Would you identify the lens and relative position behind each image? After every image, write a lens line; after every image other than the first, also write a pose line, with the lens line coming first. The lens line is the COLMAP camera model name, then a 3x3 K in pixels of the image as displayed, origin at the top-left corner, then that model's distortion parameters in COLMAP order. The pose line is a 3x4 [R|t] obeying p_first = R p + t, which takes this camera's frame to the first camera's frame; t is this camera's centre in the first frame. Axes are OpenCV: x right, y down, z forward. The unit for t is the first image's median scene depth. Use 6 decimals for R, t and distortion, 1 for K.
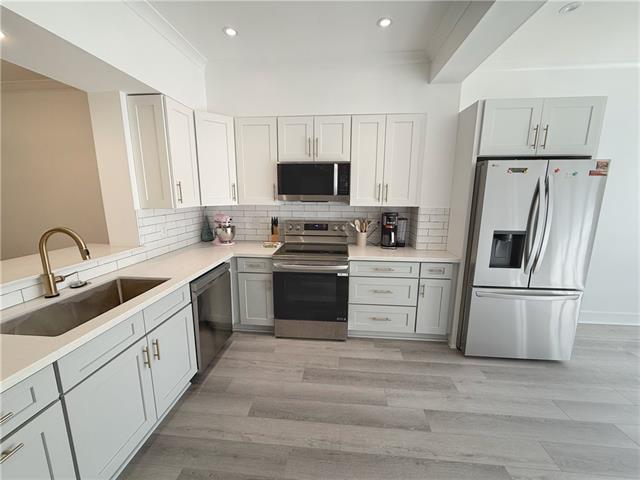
lens RADIAL K [[254.2, 0, 317.2], [0, 254.2, 239.2], [0, 0, 1]] dist [-0.002715, -0.000046]
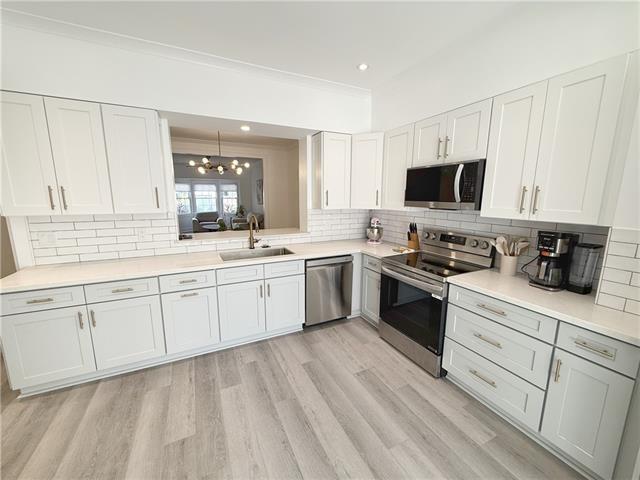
lens RADIAL K [[254.2, 0, 319.2], [0, 254.2, 238.6], [0, 0, 1]] dist [-0.002715, -0.000046]
pose [[0.520567, 0.139148, -0.842406, 0.550166], [-0.155362, 0.985597, 0.066794, -0.043294], [0.839567, 0.096107, 0.534687, 0.199574]]
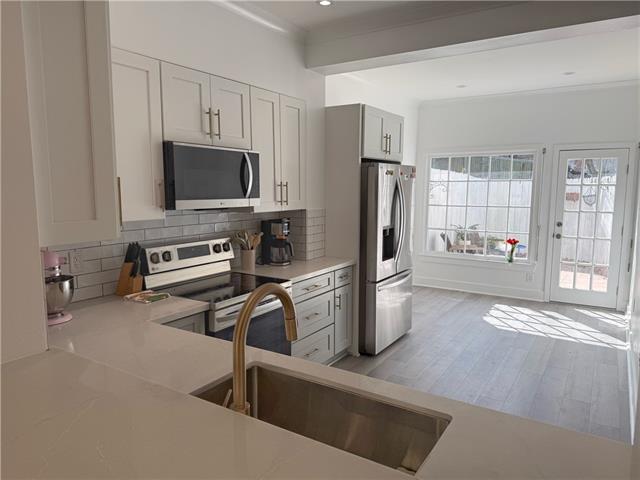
lens RADIAL K [[449.0, 0, 320.8], [0, 449.0, 240.3], [0, 0, 1]] dist [0.045442, -0.024469]
pose [[0.452301, -0.113570, 0.884605, -0.926407], [0.157408, 0.986454, 0.046163, -0.088012], [-0.877865, 0.118364, 0.464051, 0.286546]]
